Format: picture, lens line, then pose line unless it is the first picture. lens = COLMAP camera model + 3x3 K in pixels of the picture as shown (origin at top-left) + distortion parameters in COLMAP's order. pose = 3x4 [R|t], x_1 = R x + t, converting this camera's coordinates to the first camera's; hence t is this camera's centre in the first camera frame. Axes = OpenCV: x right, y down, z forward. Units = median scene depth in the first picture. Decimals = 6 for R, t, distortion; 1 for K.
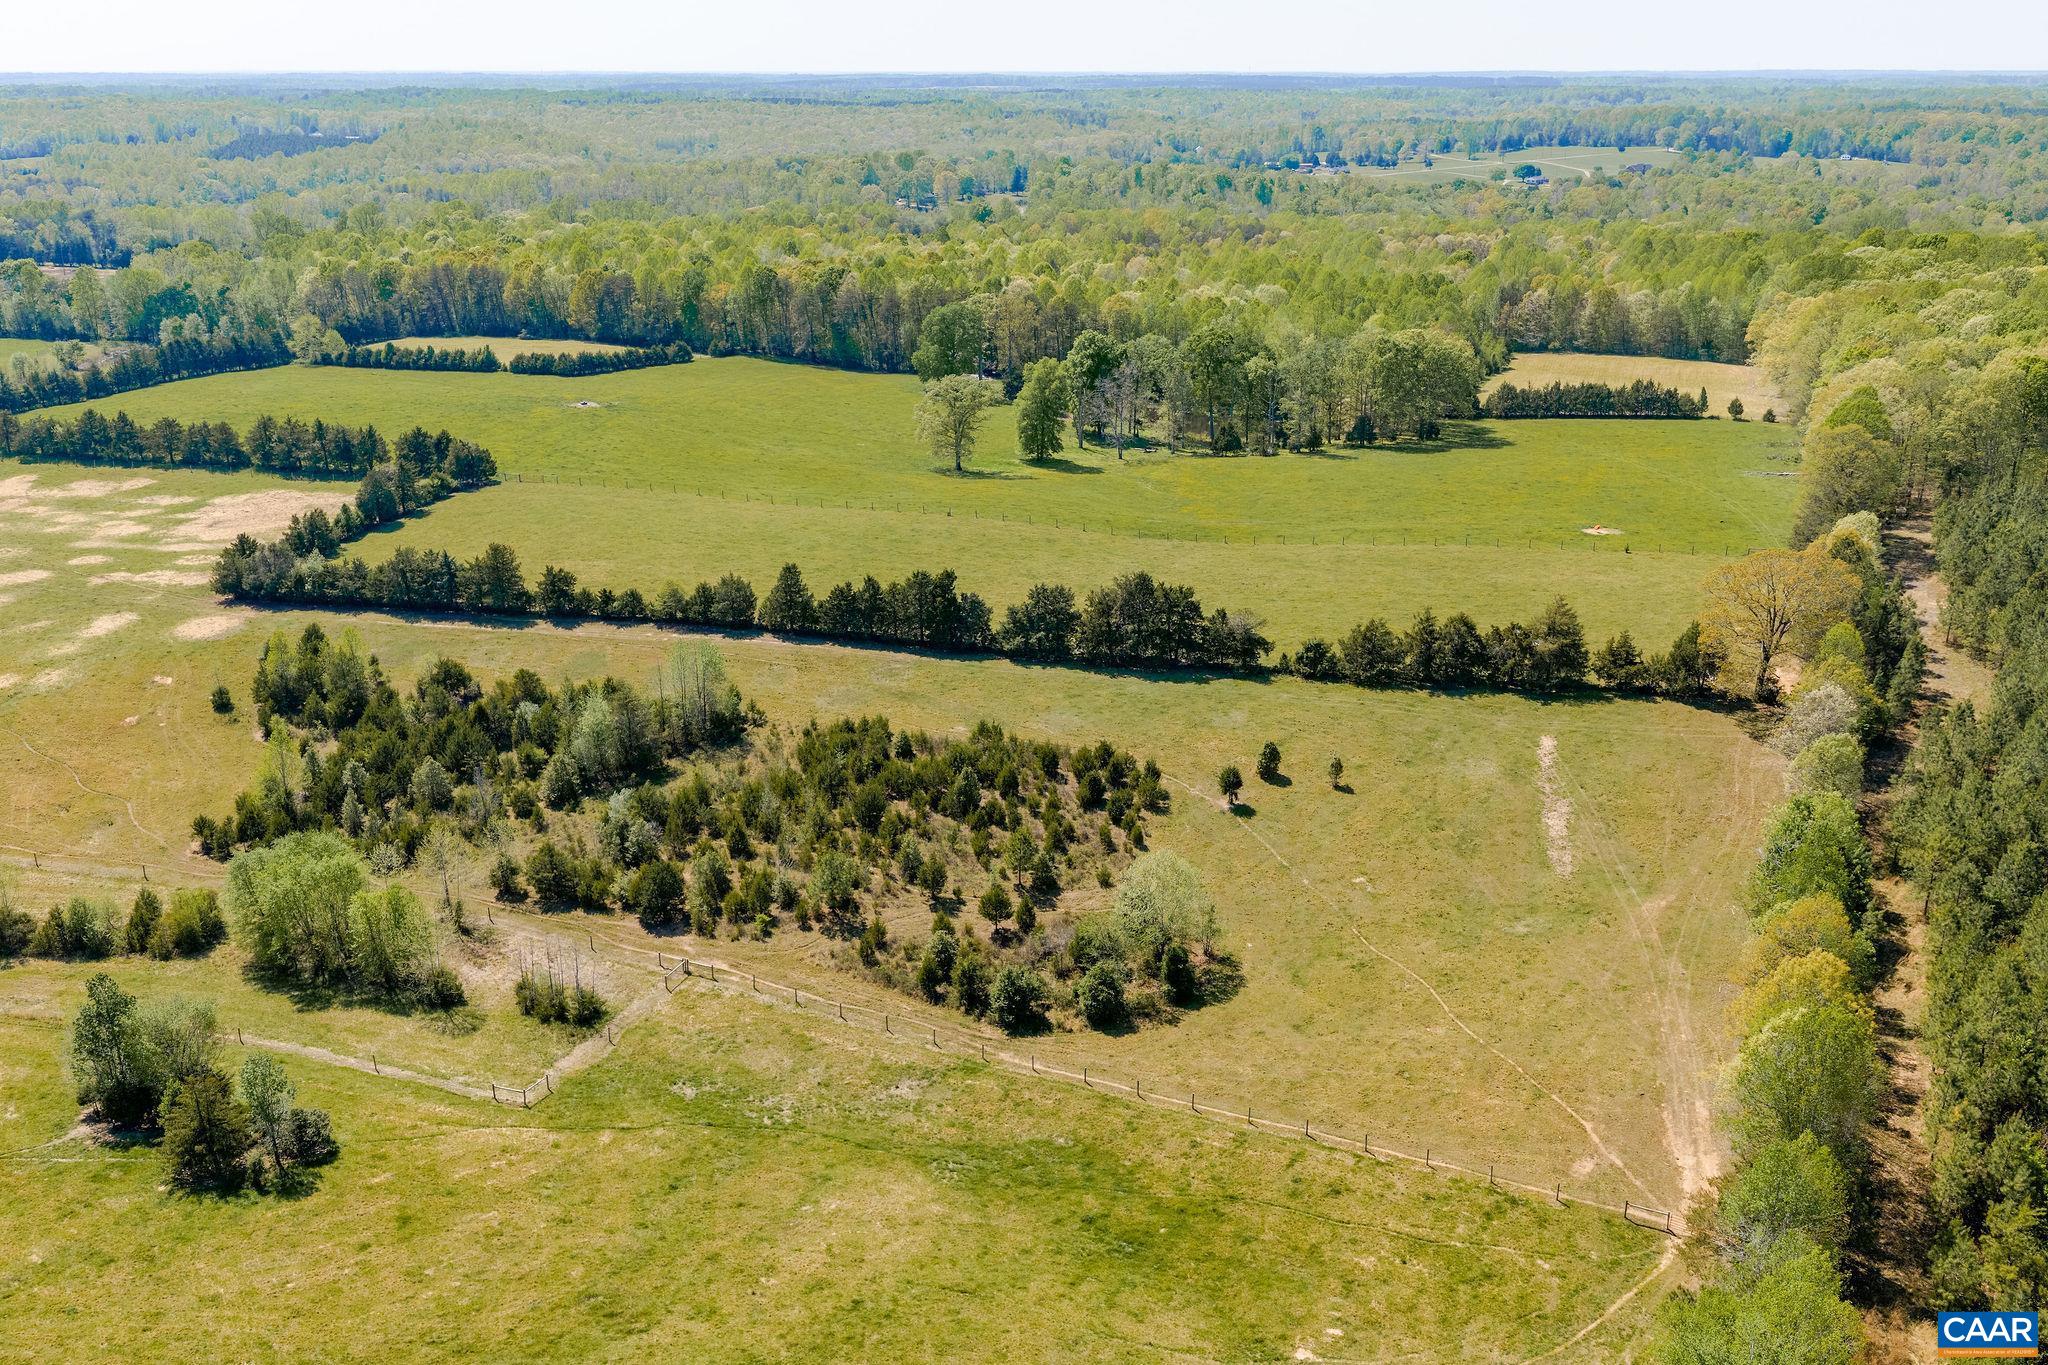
lens RADIAL K [[1698.1, 0, 1018.1], [0, 1698.1, 687.8], [0, 0, 1]] dist [0.016912, -0.030329]
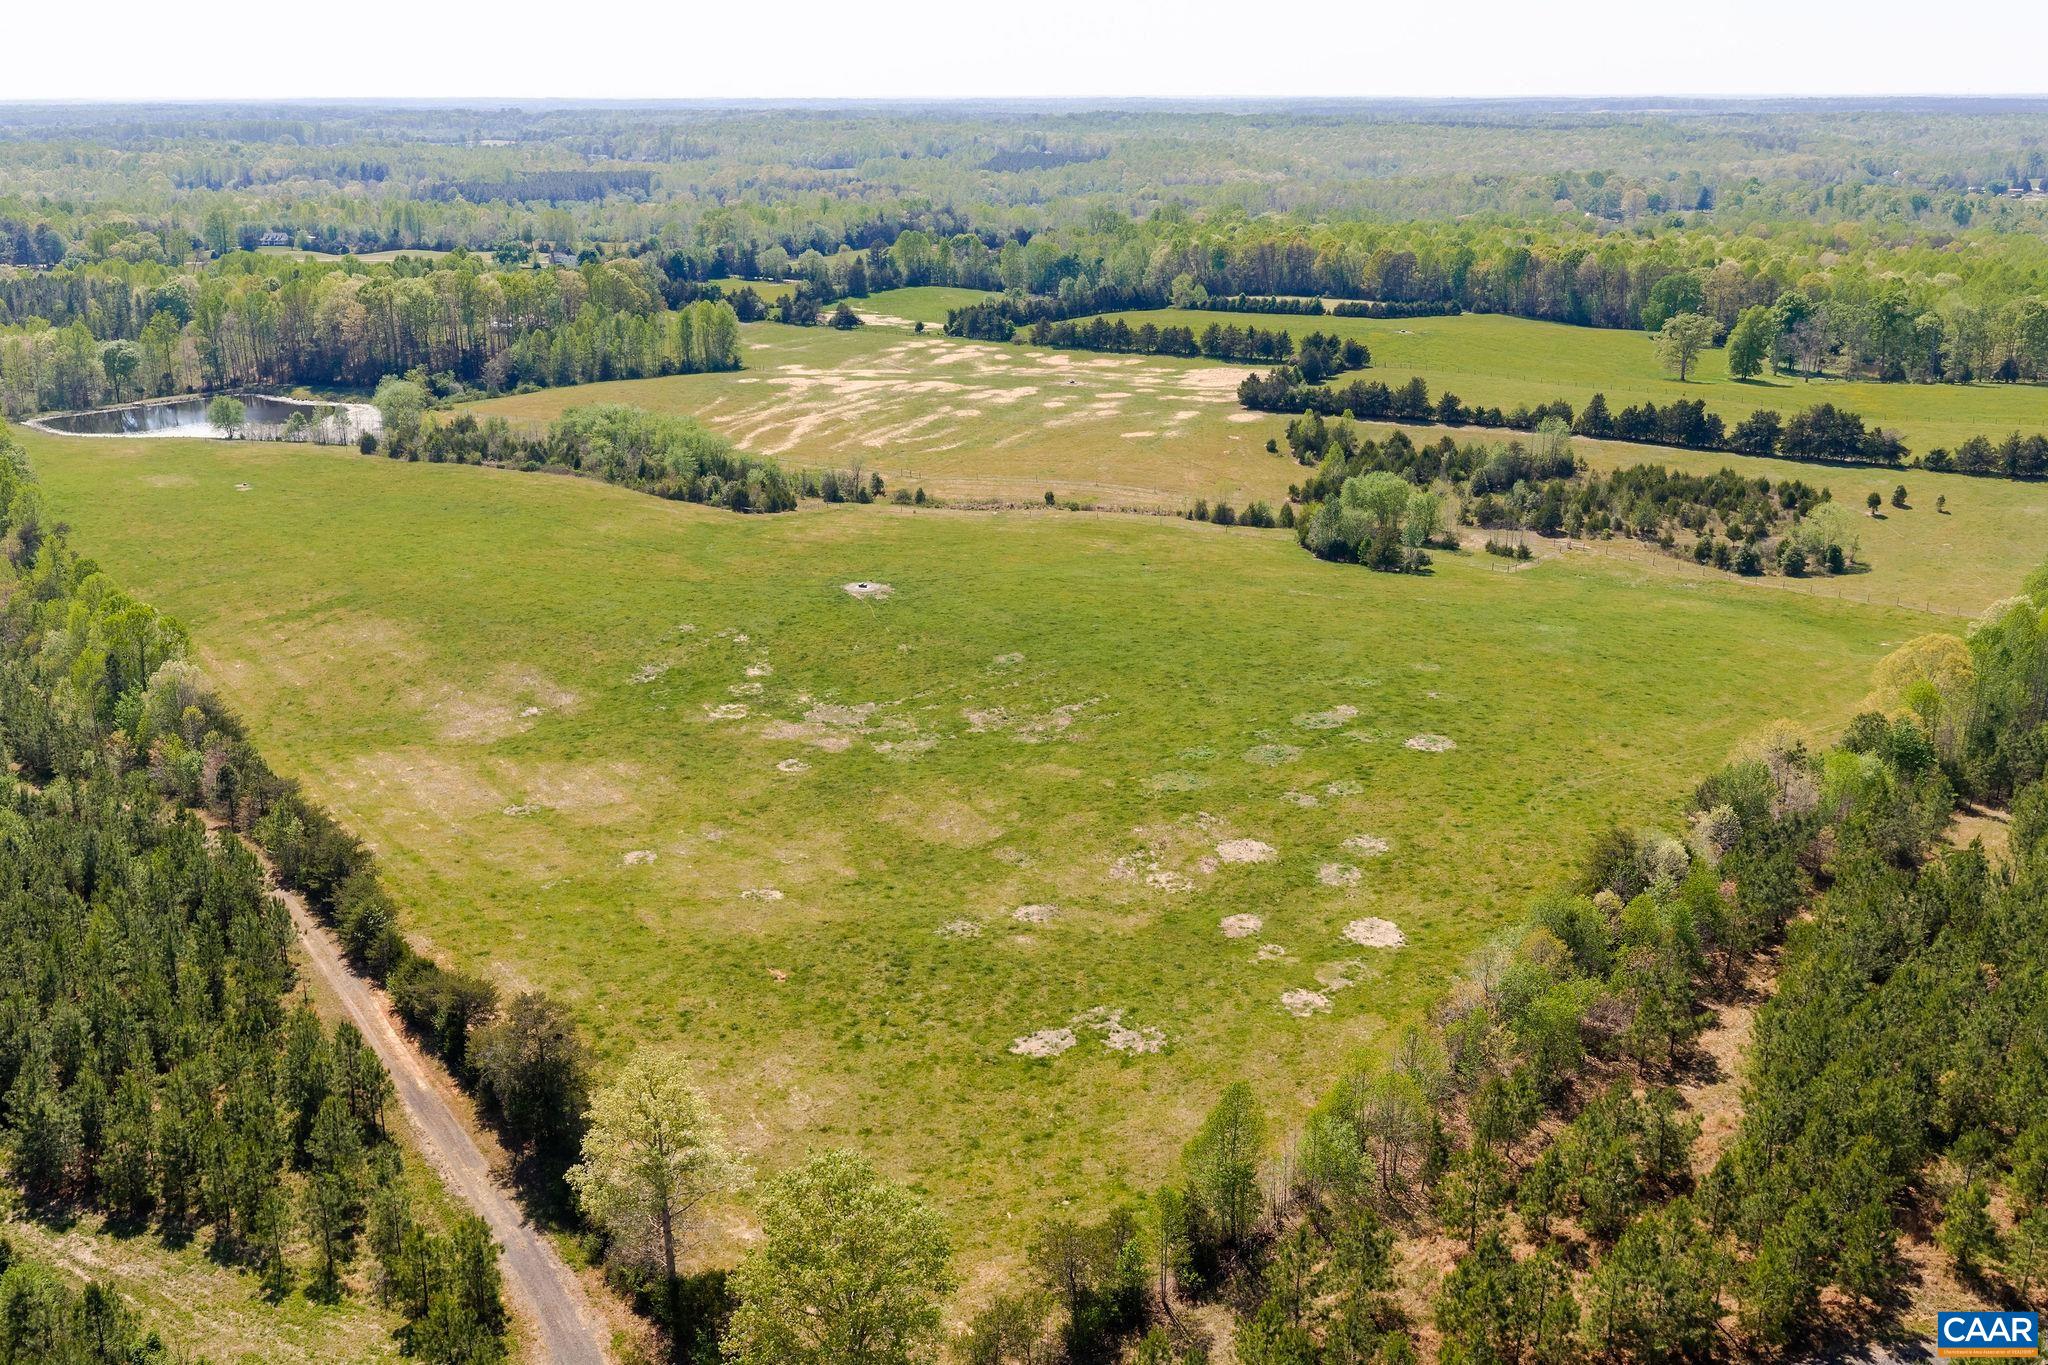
lens RADIAL K [[1795.6, 0, 988.2], [0, 1795.6, 676.4], [0, 0, 1]] dist [0.017608, -0.029288]
pose [[0.938518, 0.103432, -0.329373, -0.047790], [-0.114754, 0.993280, -0.015064, 0.168339], [0.325601, 0.051935, 0.944080, -0.485633]]
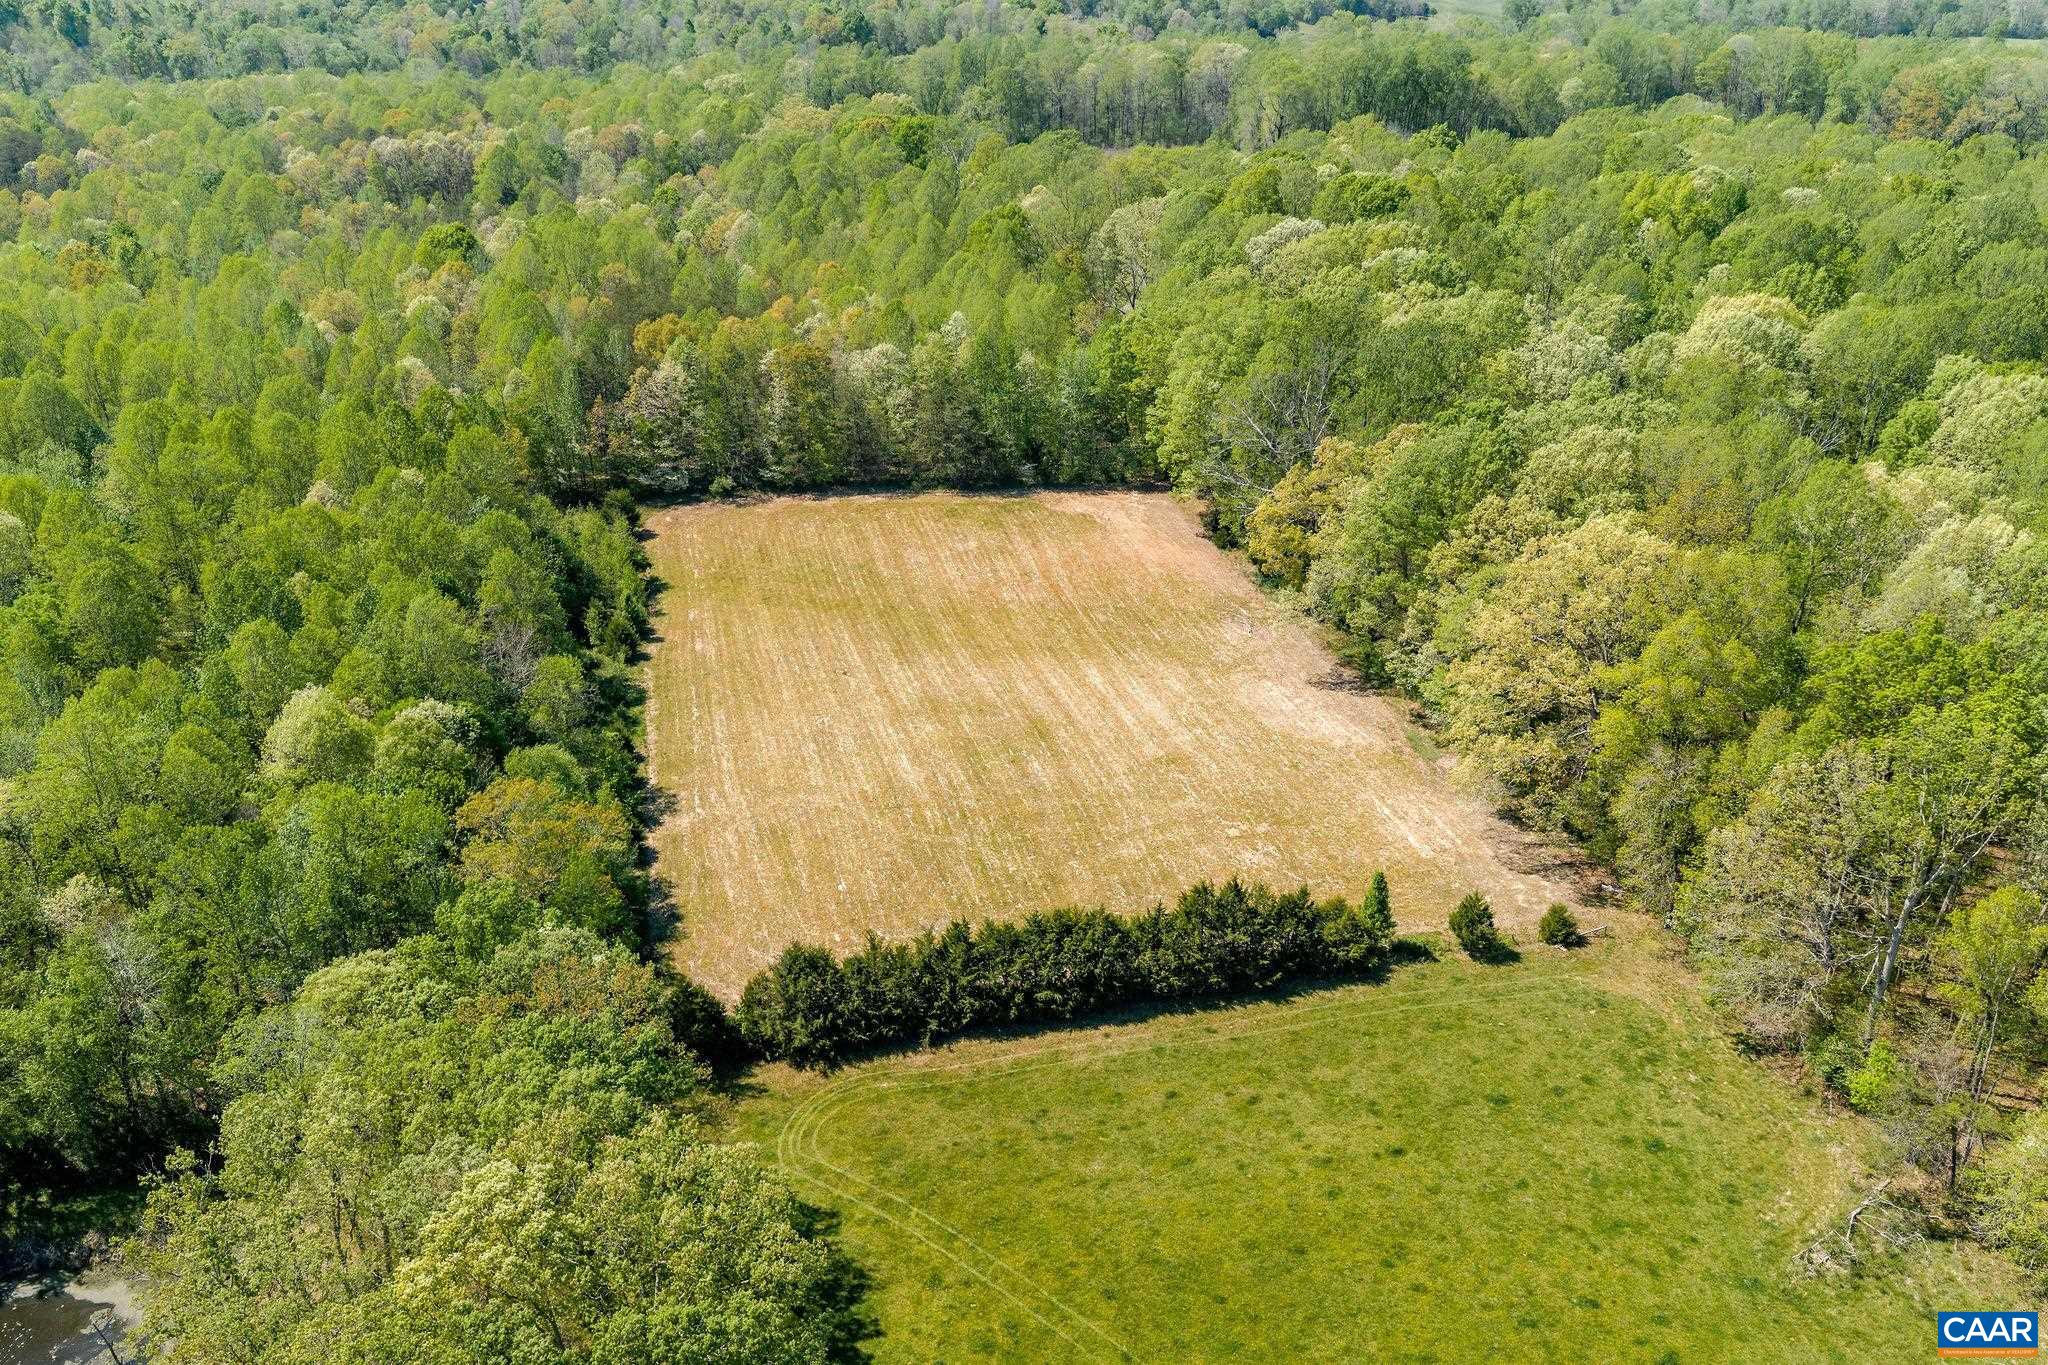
lens RADIAL K [[1734.2, 0, 1036.8], [0, 1734.2, 698.2], [0, 0, 1]] dist [0.012888, -0.017789]
pose [[0.831298, -0.245991, 0.498430, 0.138729], [0.186637, 0.968207, 0.166561, -0.206522], [-0.523555, -0.045436, 0.850779, 0.554985]]
